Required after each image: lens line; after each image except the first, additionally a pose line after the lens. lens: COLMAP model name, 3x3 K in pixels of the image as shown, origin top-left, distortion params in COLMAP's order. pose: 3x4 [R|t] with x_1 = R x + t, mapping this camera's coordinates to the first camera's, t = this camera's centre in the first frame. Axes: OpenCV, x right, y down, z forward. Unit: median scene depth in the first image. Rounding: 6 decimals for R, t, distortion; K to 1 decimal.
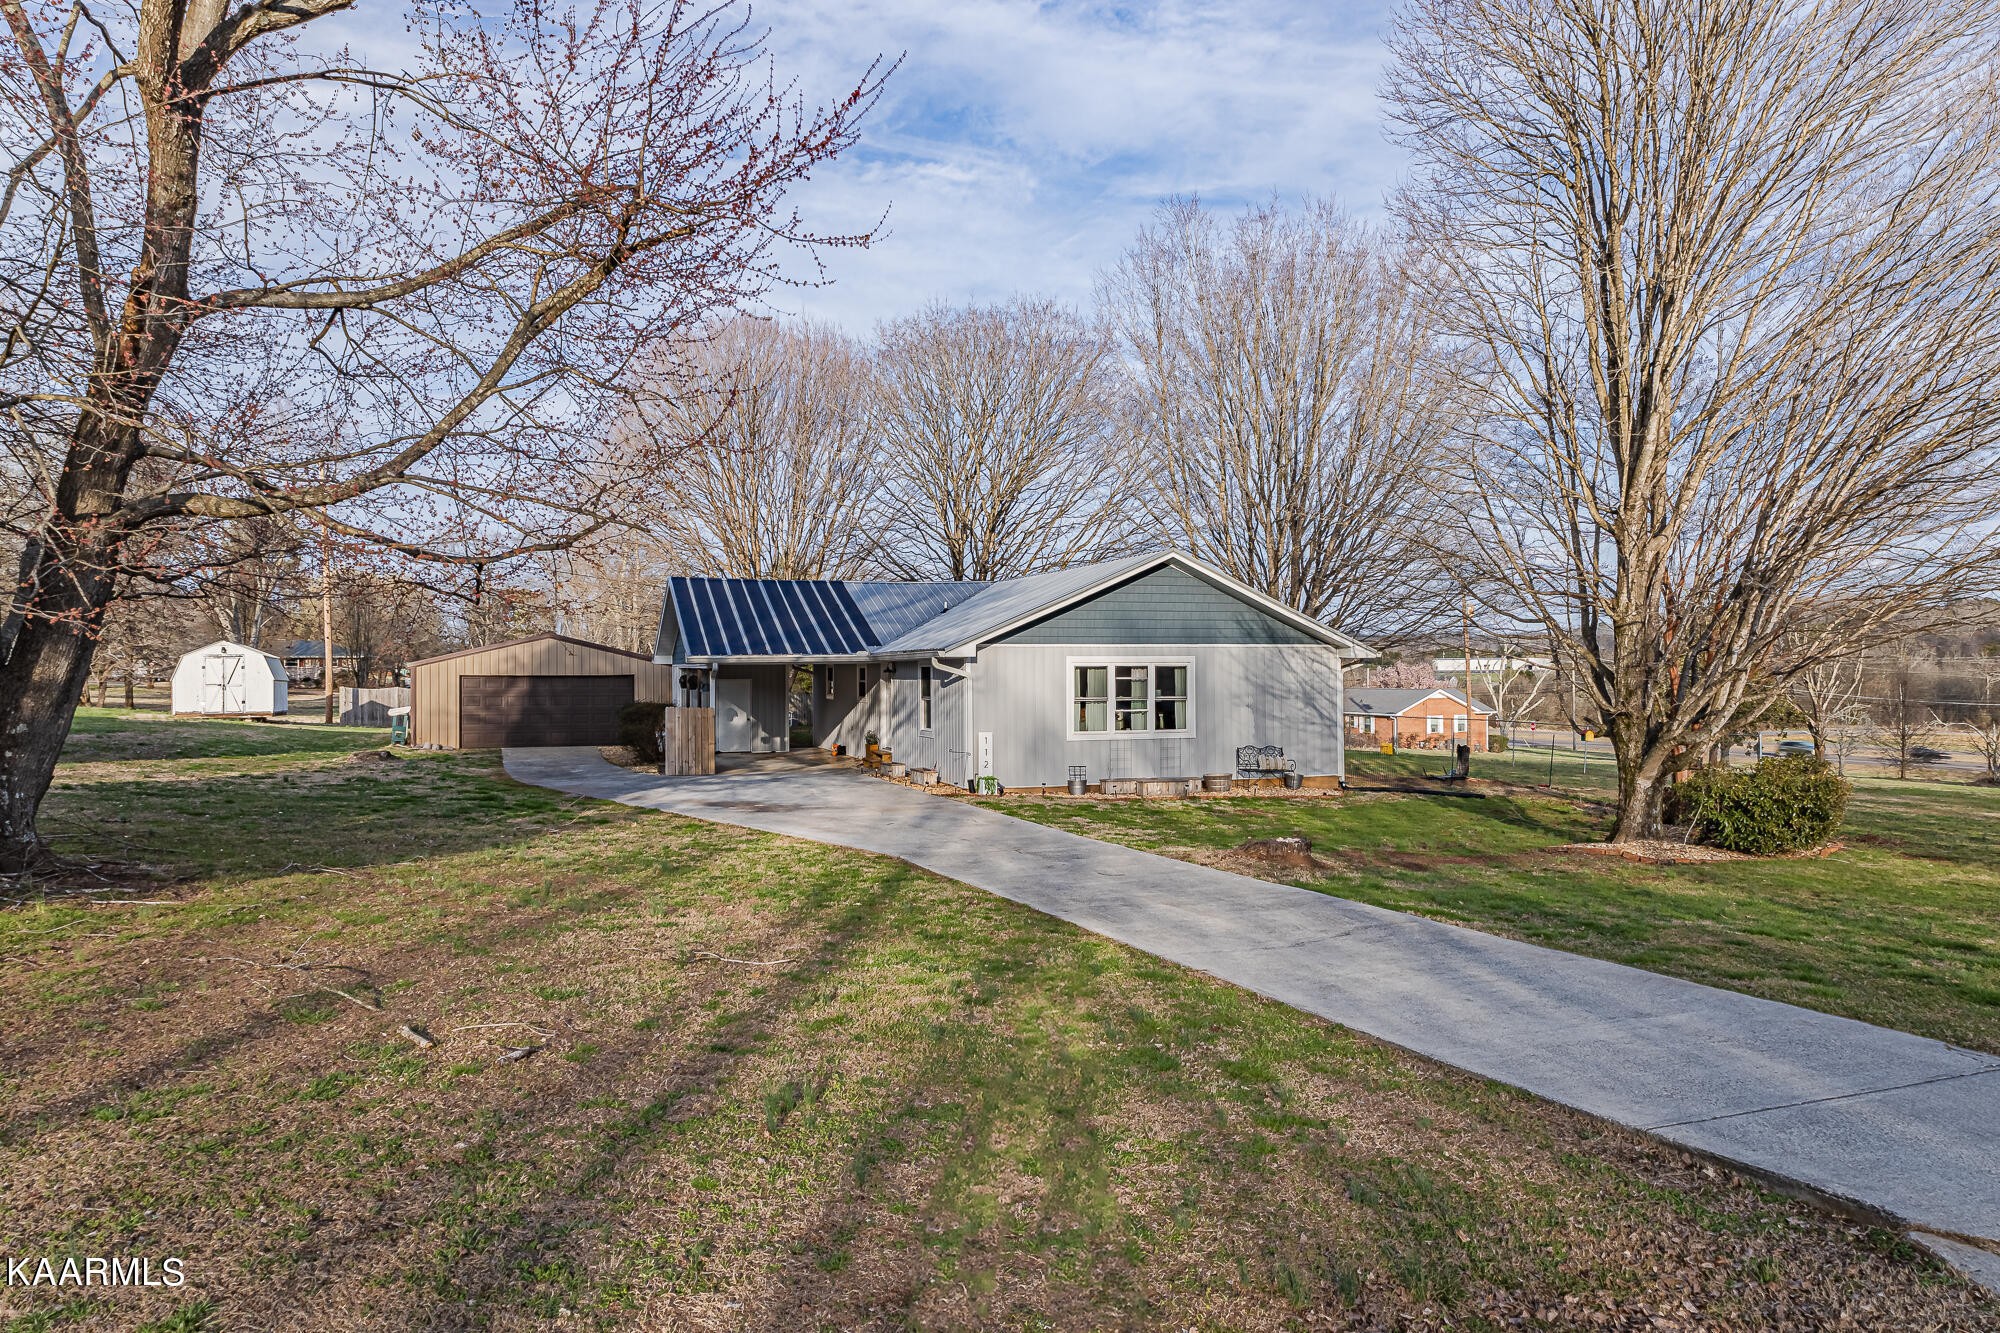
lens RADIAL K [[1290.0, 0, 1000.0], [0, 1290.0, 666.5], [0, 0, 1]] dist [-0.007712, 0.000544]
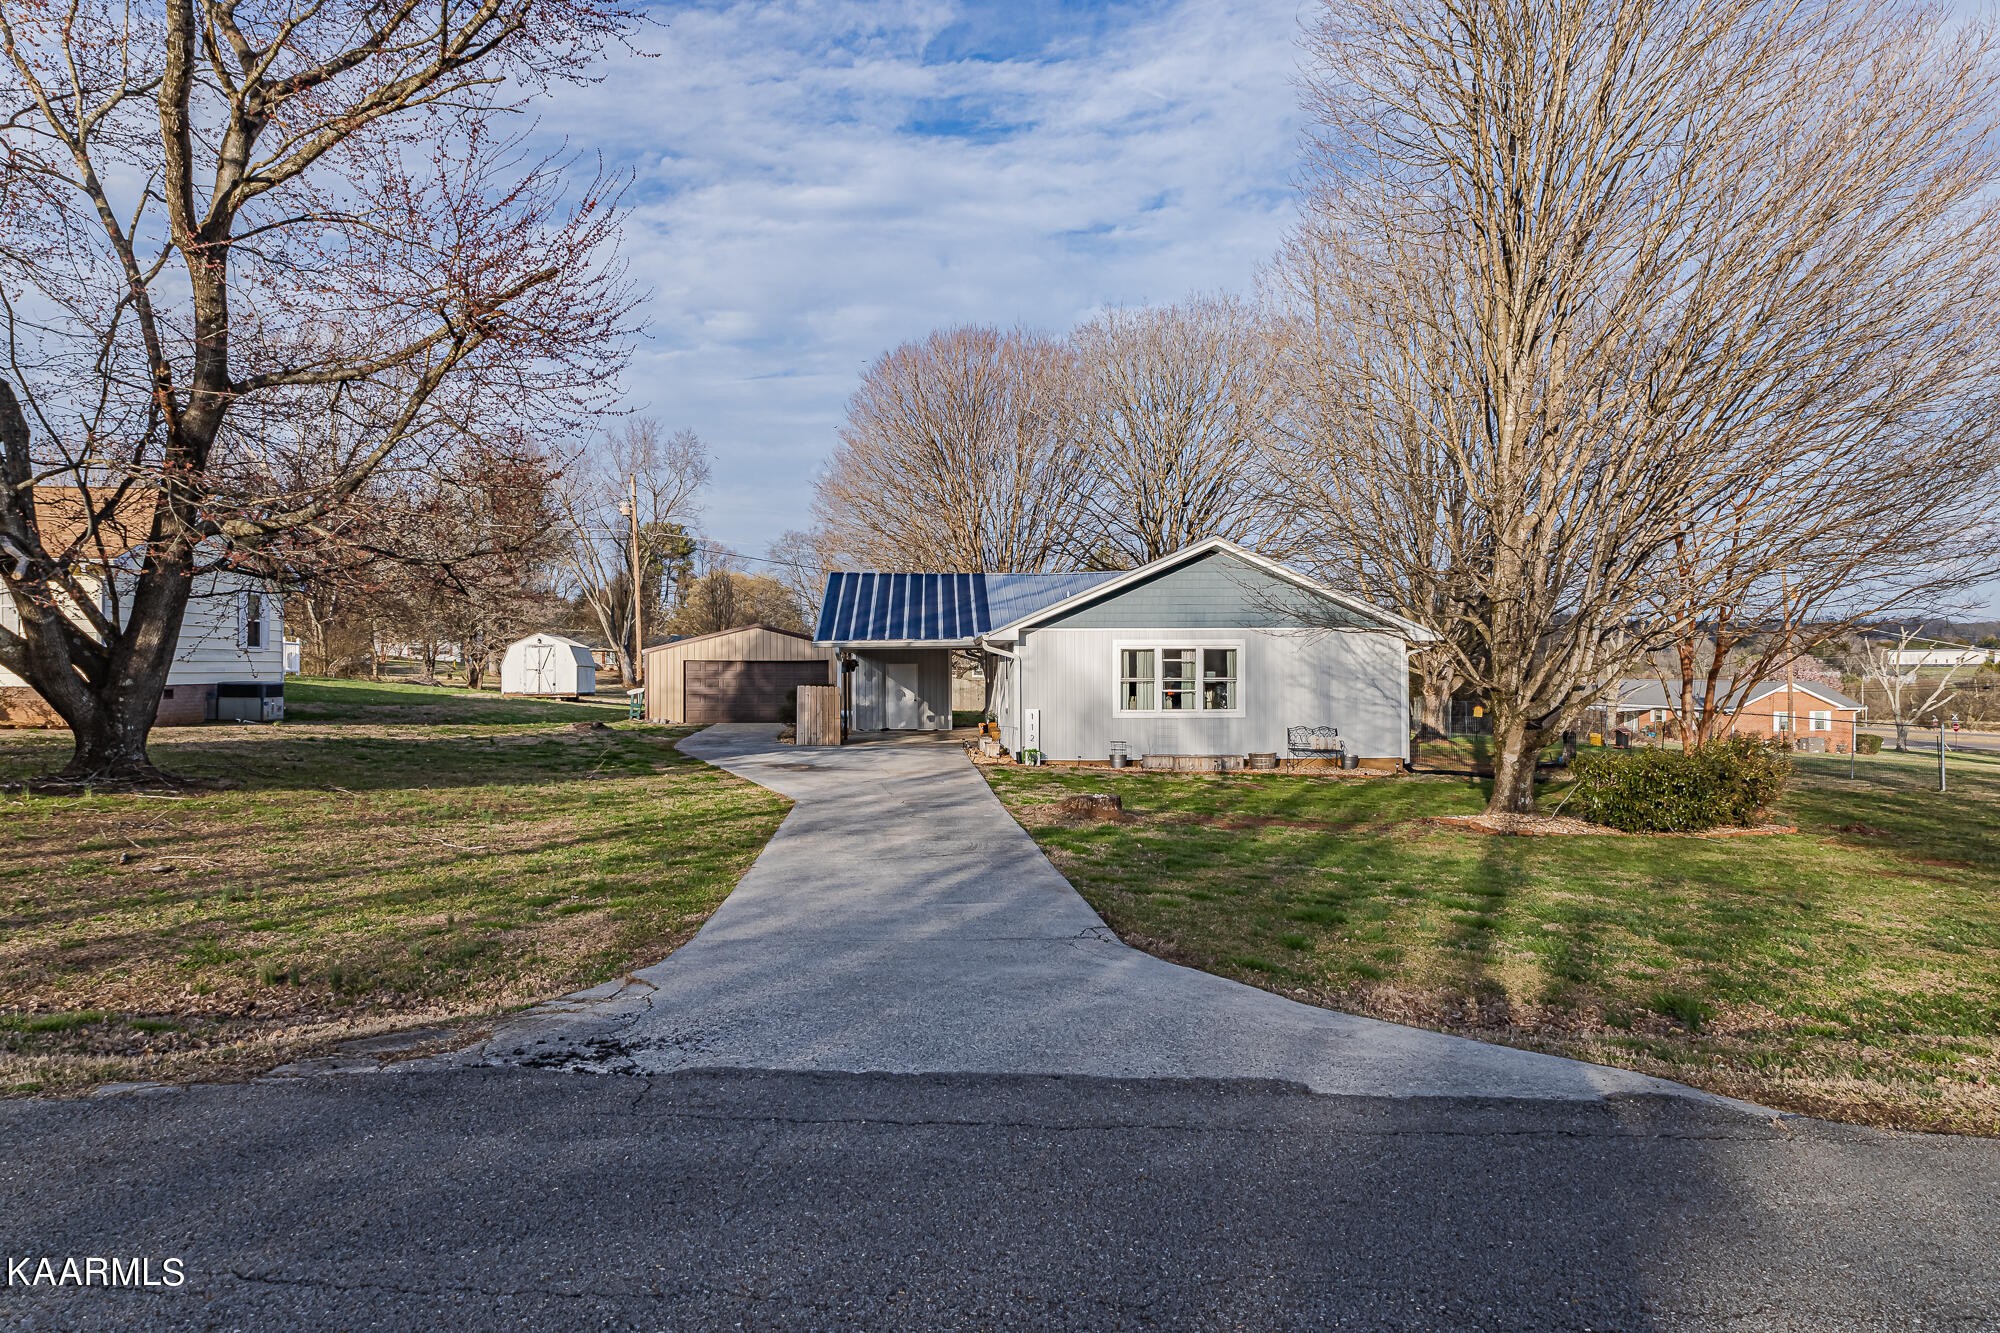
lens RADIAL K [[1290.0, 0, 1000.0], [0, 1290.0, 666.5], [0, 0, 1]] dist [-0.007712, 0.000544]
pose [[0.959370, 0.002069, -0.282144, 0.256002], [-0.000709, 0.999988, 0.004920, 0.009057], [0.282151, -0.004520, 0.959359, -0.057196]]
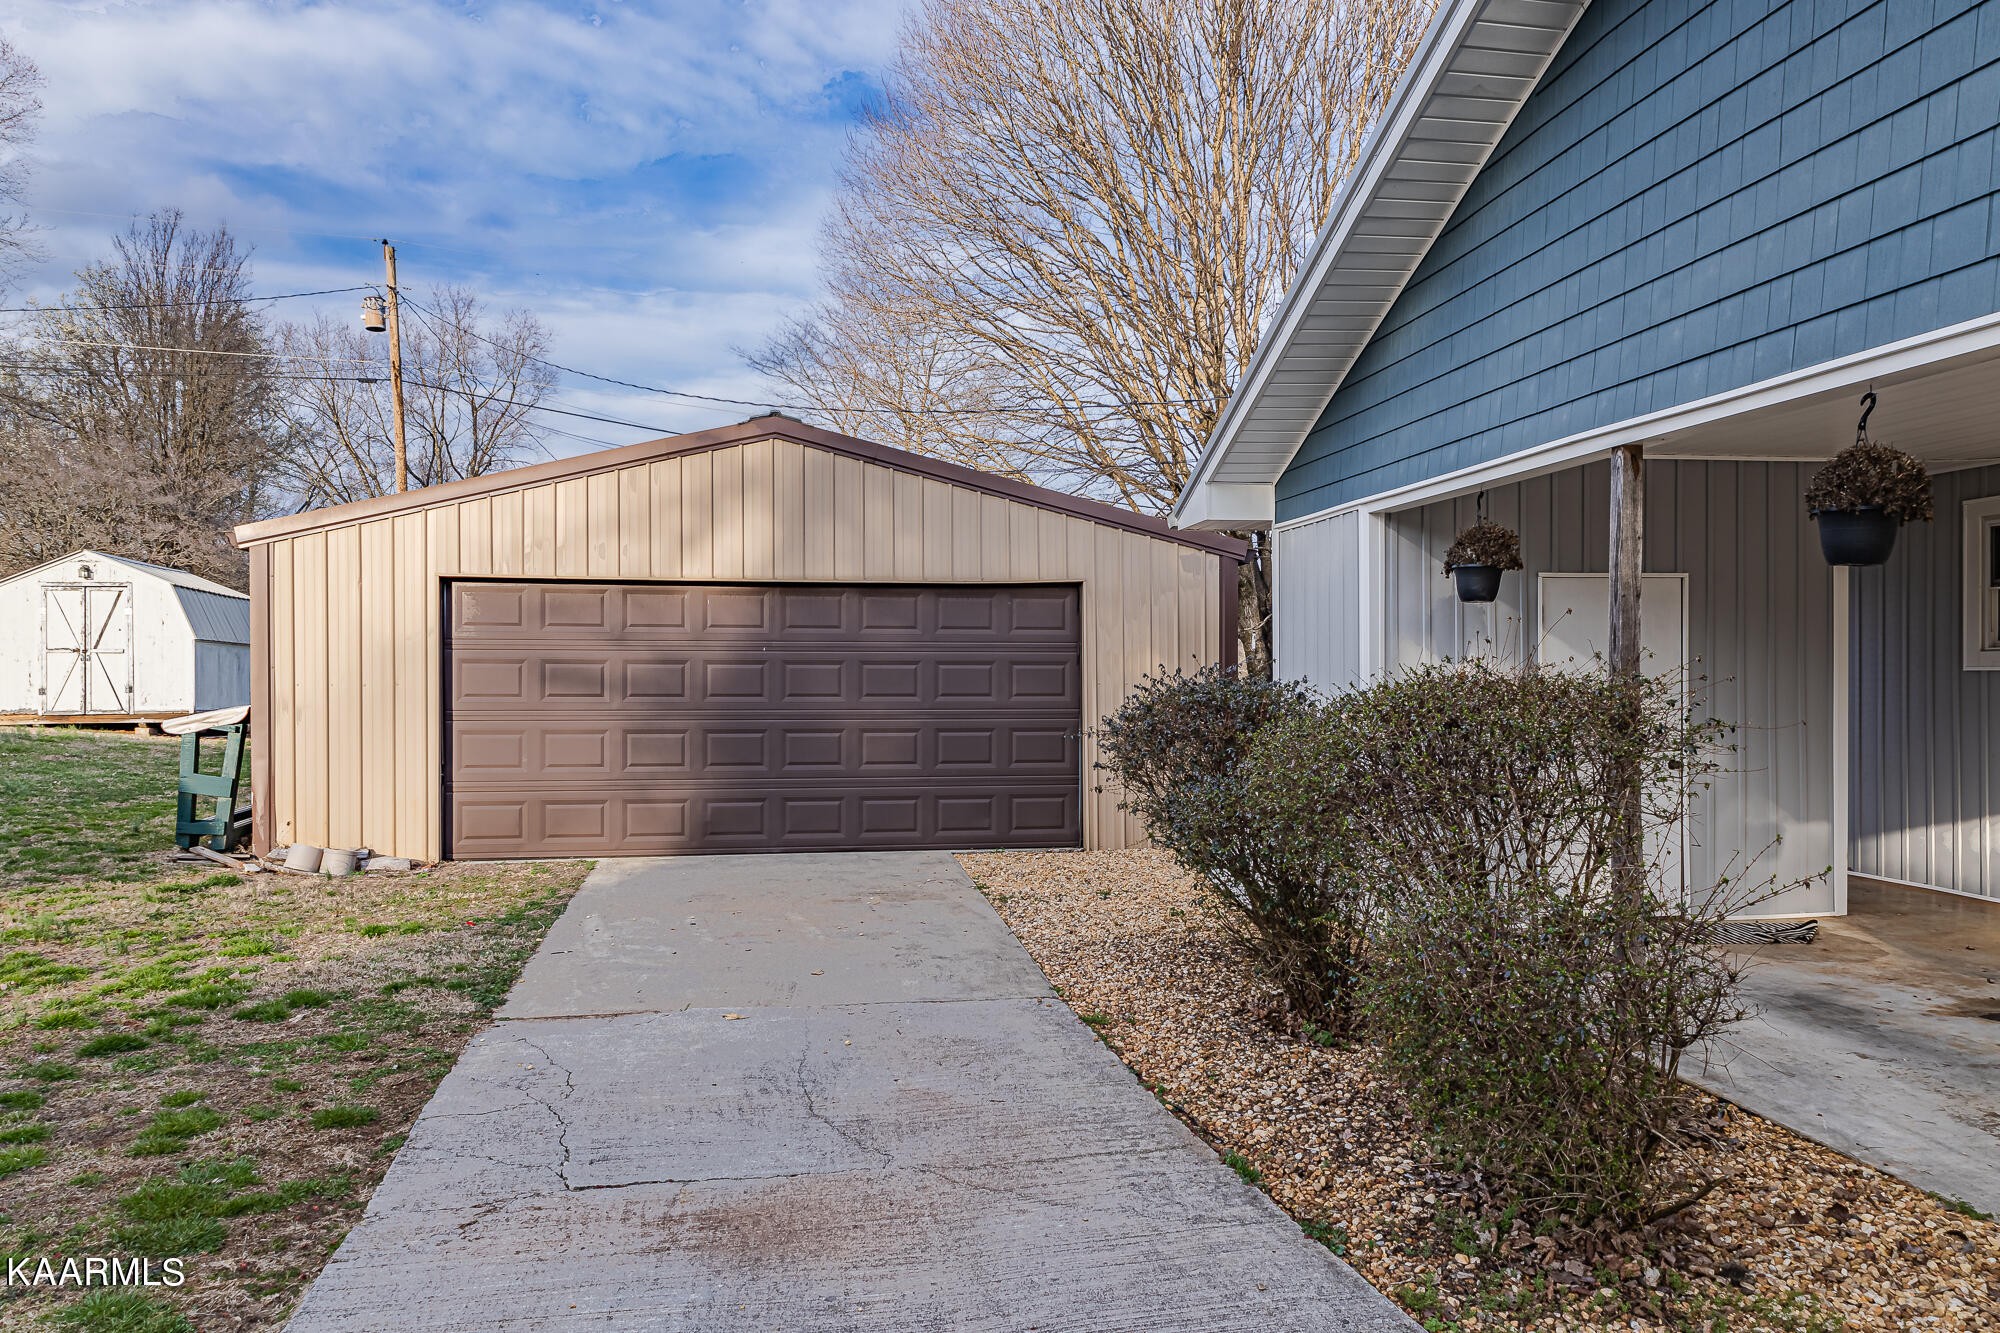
lens RADIAL K [[1290.0, 0, 1000.0], [0, 1290.0, 666.5], [0, 0, 1]] dist [-0.007712, 0.000544]
pose [[0.984628, 0.002631, -0.174645, -0.369807], [-0.002938, 0.999995, -0.001499, 0.034275], [0.174640, 0.001989, 0.984630, 1.064923]]
